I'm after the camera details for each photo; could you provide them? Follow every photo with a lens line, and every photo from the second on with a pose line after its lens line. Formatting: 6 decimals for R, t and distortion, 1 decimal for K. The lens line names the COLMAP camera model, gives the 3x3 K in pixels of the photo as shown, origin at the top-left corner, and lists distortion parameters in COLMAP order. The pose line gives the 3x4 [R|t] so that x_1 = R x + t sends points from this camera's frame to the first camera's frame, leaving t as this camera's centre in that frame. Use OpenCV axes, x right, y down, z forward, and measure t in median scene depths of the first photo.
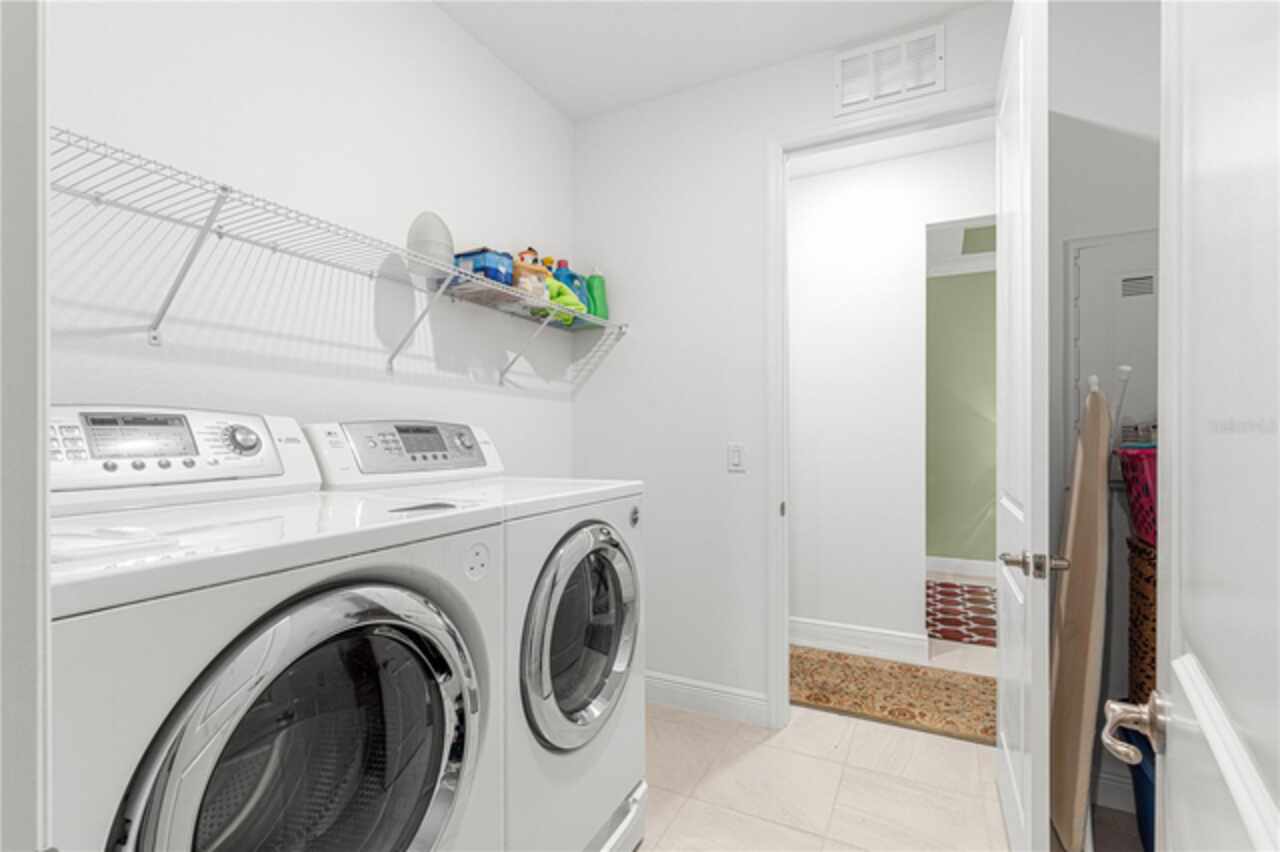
lens RADIAL K [[575.3, 0, 641.6], [0, 575.3, 433.6], [0, 0, 1]] dist [0.009642, -0.001041]
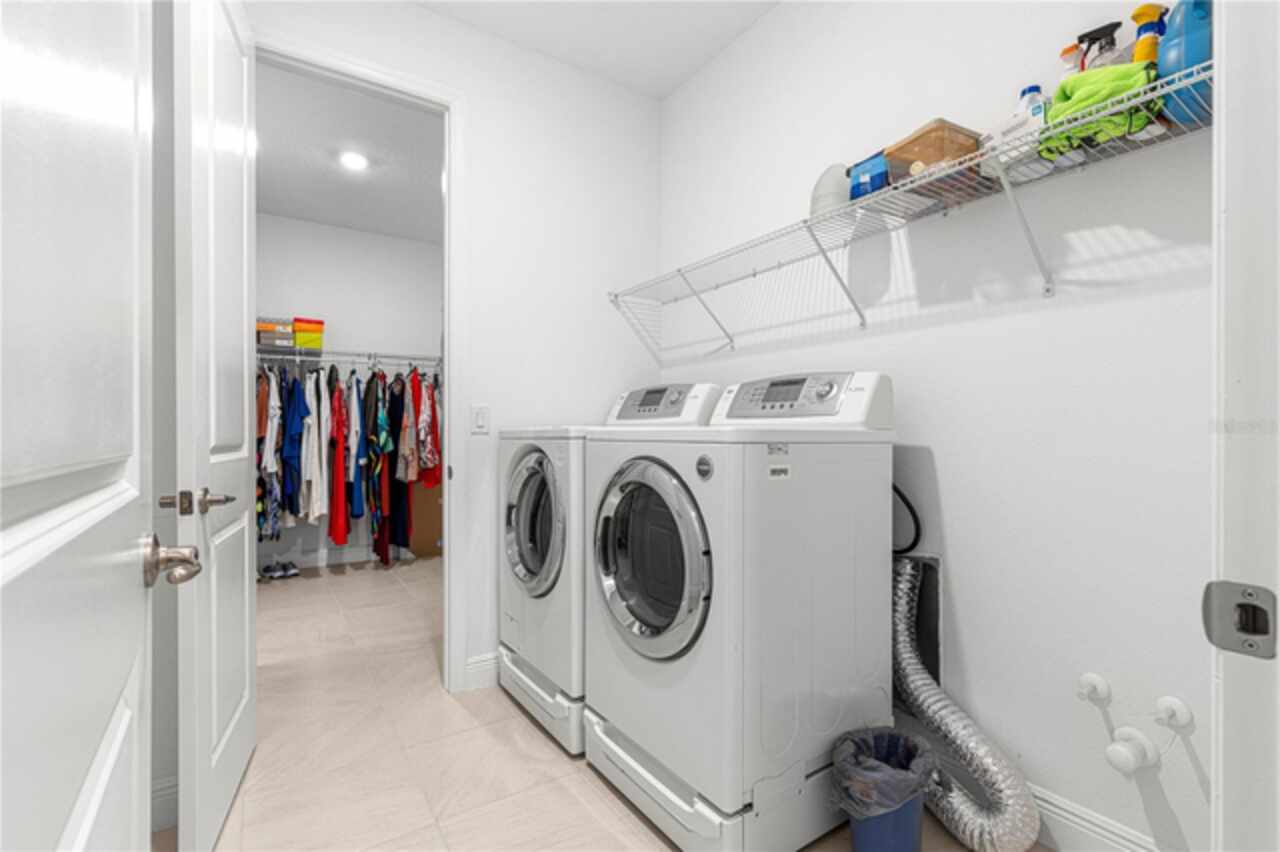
lens RADIAL K [[575.3, 0, 643.7], [0, 575.3, 429.8], [0, 0, 1]] dist [0.009642, -0.001041]
pose [[-0.488632, -0.005218, -0.872475, 0.621403], [0.003647, 0.999961, -0.008023, 0.079732], [0.872483, -0.007102, -0.488594, 1.101479]]
